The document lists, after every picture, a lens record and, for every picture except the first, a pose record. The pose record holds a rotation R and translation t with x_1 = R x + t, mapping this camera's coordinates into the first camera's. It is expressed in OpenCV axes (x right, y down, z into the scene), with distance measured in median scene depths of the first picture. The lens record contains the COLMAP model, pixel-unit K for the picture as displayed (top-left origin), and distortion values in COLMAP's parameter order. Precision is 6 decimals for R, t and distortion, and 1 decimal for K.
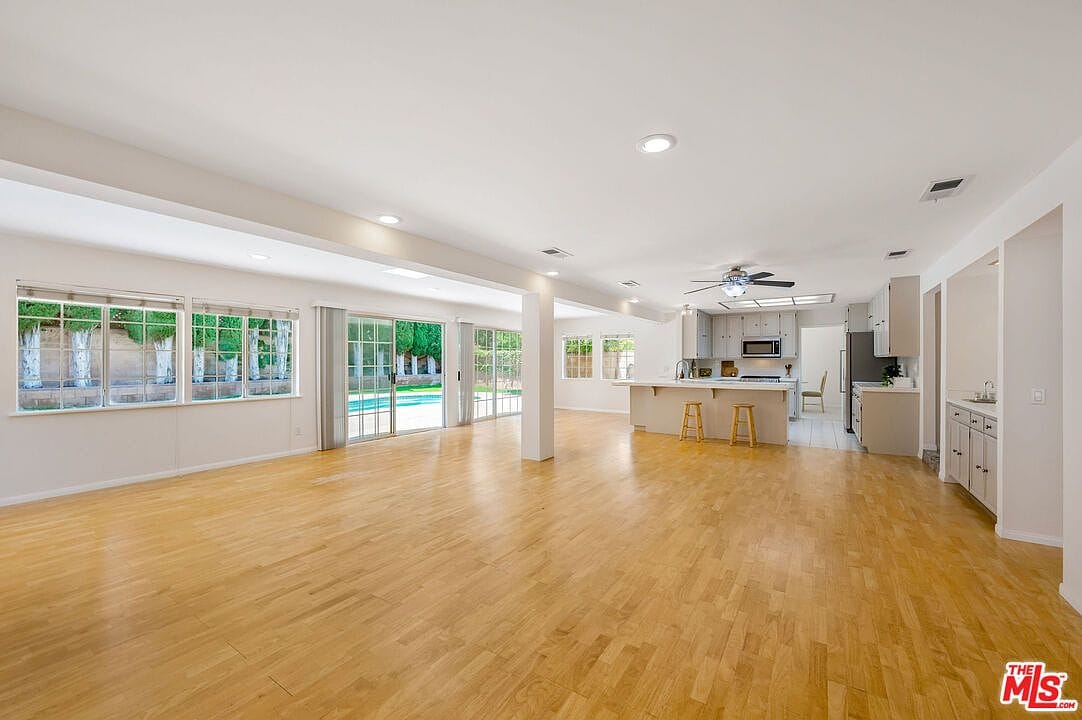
lens RADIAL K [[422.7, 0, 543.3], [0, 422.7, 365.0], [0, 0, 1]] dist [-0.003043, -0.000171]
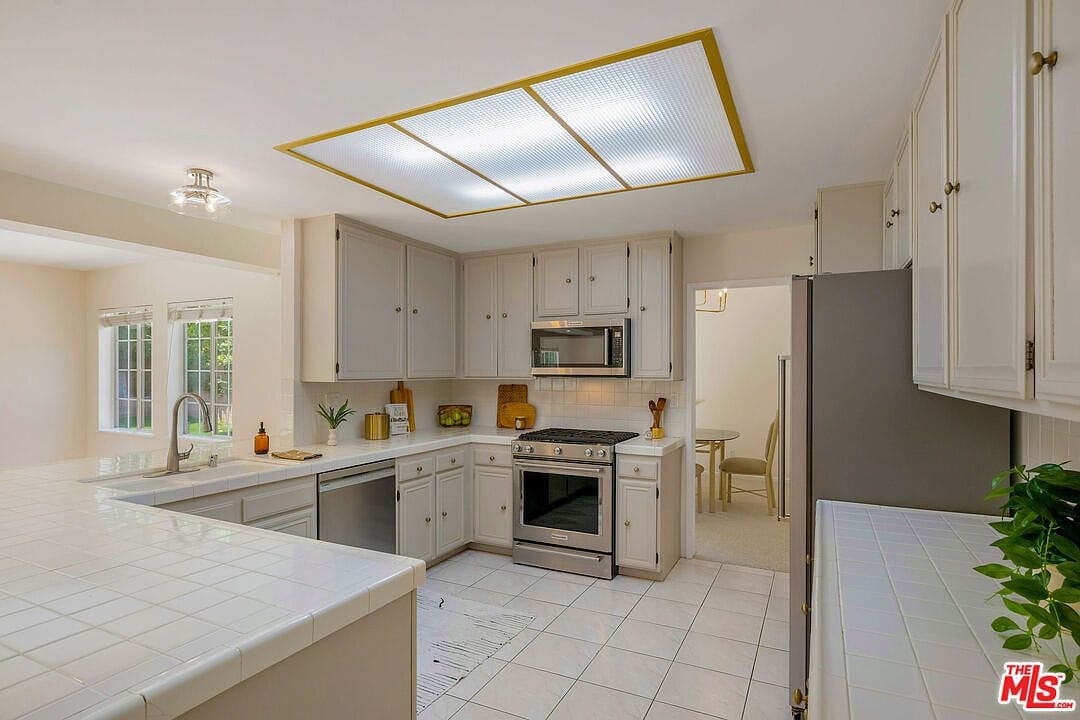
lens RADIAL K [[547.4, 0, 532.4], [0, 547.4, 374.2], [0, 0, 1]] dist [-0.000138, -0.000012]
pose [[0.994591, 0.001146, 0.103859, 0.500101], [-0.000963, 0.999998, -0.001814, -0.022267], [-0.103860, 0.001704, 0.994590, 0.660072]]
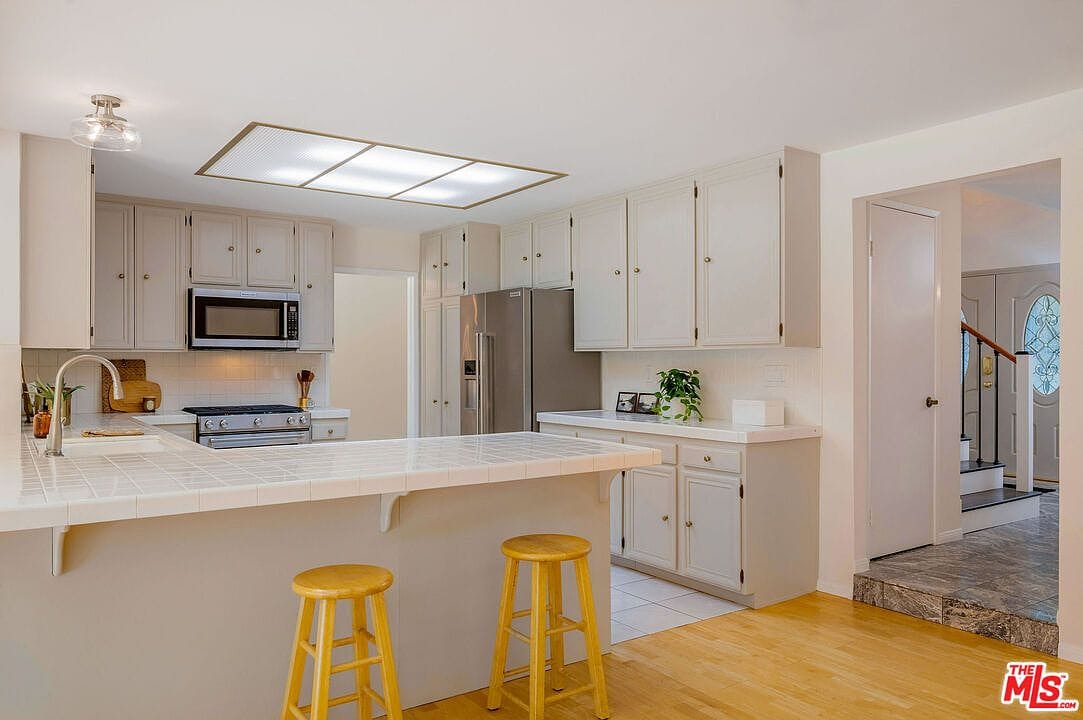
lens RADIAL K [[757.9, 0, 549.1], [0, 757.9, 366.1], [0, 0, 1]] dist [-0.005752, -0.001509]
pose [[0.367844, -0.006602, 0.929864, 0.064983], [0.008670, 0.999956, 0.003670, -0.005862], [-0.929847, 0.006712, 0.367885, 0.652749]]
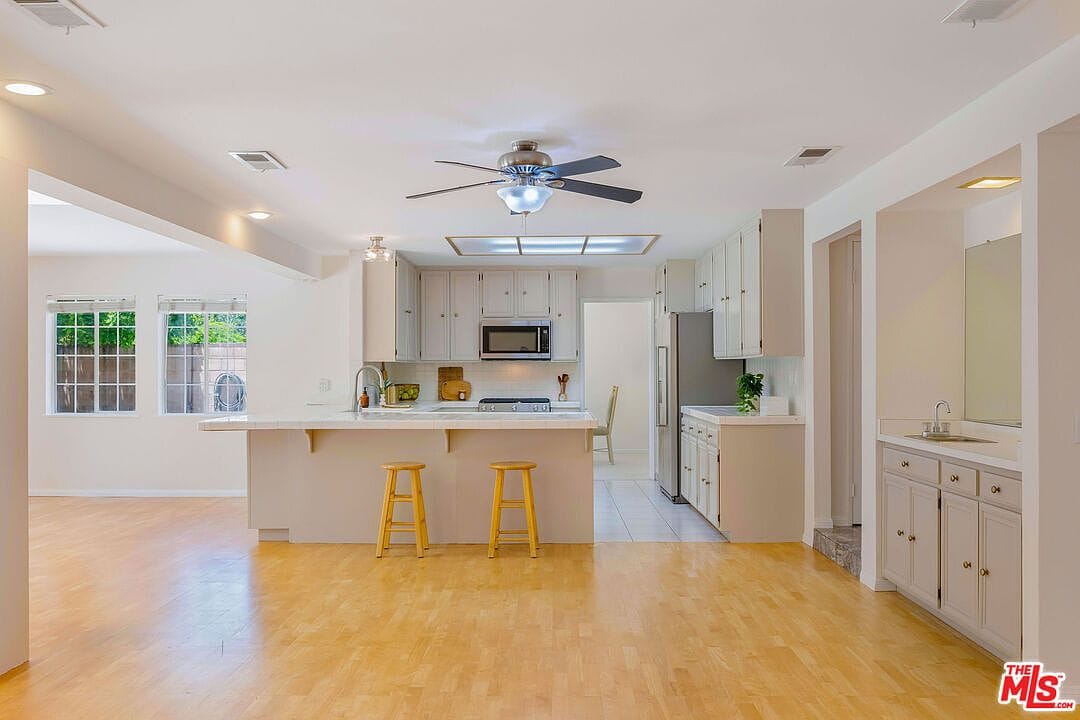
lens RADIAL K [[877.2, 0, 538.3], [0, 877.2, 366.6], [0, 0, 1]] dist [0.011354, -0.014298]
pose [[0.844956, -0.000663, 0.534835, -0.003122], [0.007600, 0.999913, -0.010768, 0.001005], [-0.534782, 0.013163, 0.844888, 0.153698]]
